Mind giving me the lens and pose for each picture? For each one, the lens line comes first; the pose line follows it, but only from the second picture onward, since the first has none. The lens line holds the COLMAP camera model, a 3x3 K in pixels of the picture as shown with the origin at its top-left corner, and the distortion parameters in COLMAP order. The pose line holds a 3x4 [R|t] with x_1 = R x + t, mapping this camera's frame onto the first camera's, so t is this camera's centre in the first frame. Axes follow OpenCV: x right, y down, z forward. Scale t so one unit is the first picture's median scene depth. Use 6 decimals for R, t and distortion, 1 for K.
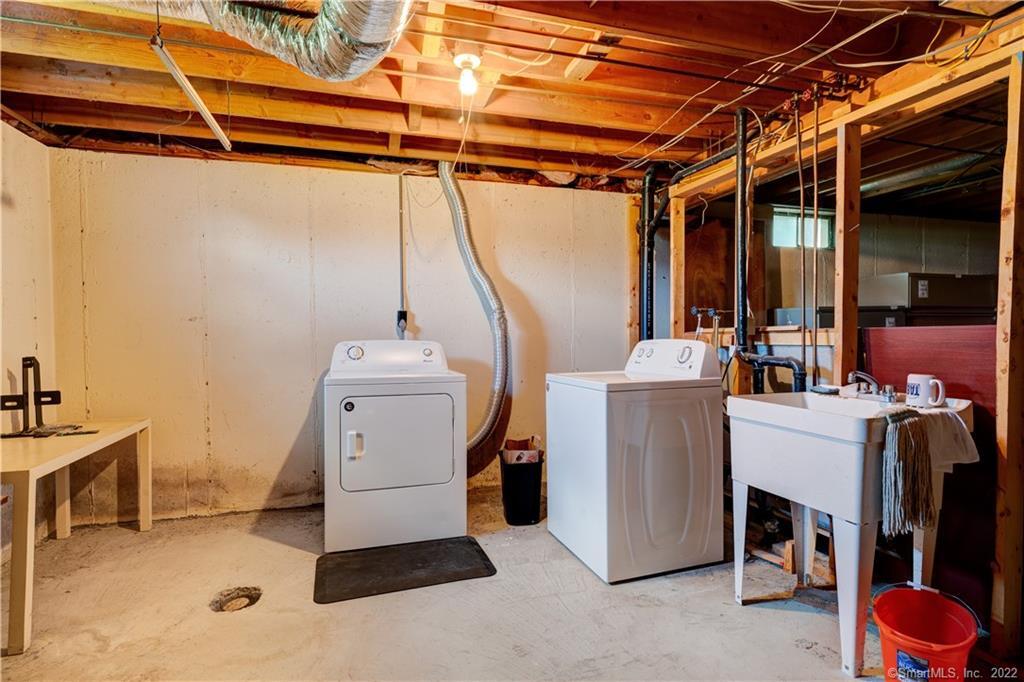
lens RADIAL K [[514.5, 0, 512.0], [0, 514.5, 341.0], [0, 0, 1]] dist [-0.001633, -0.000708]
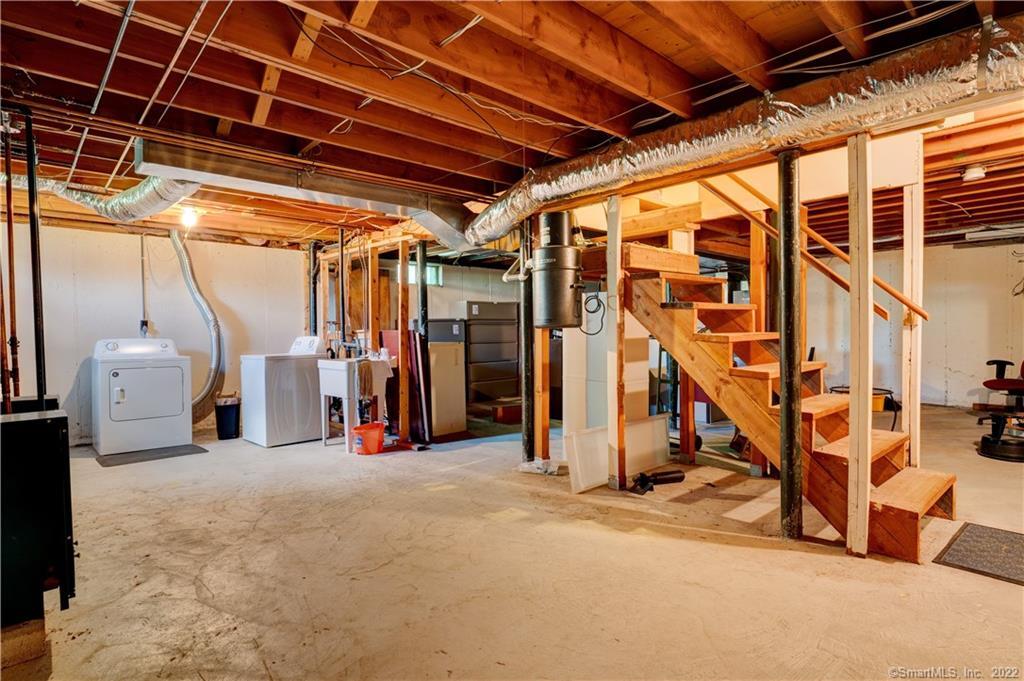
lens RADIAL K [[514.5, 0, 512.0], [0, 514.5, 340.5], [0, 0, 1]] dist [-0.001633, -0.000708]
pose [[0.895291, -0.010044, 0.445369, 0.098686], [0.011522, 0.999933, -0.000612, 0.018355], [-0.445333, 0.005679, 0.895347, -0.942703]]
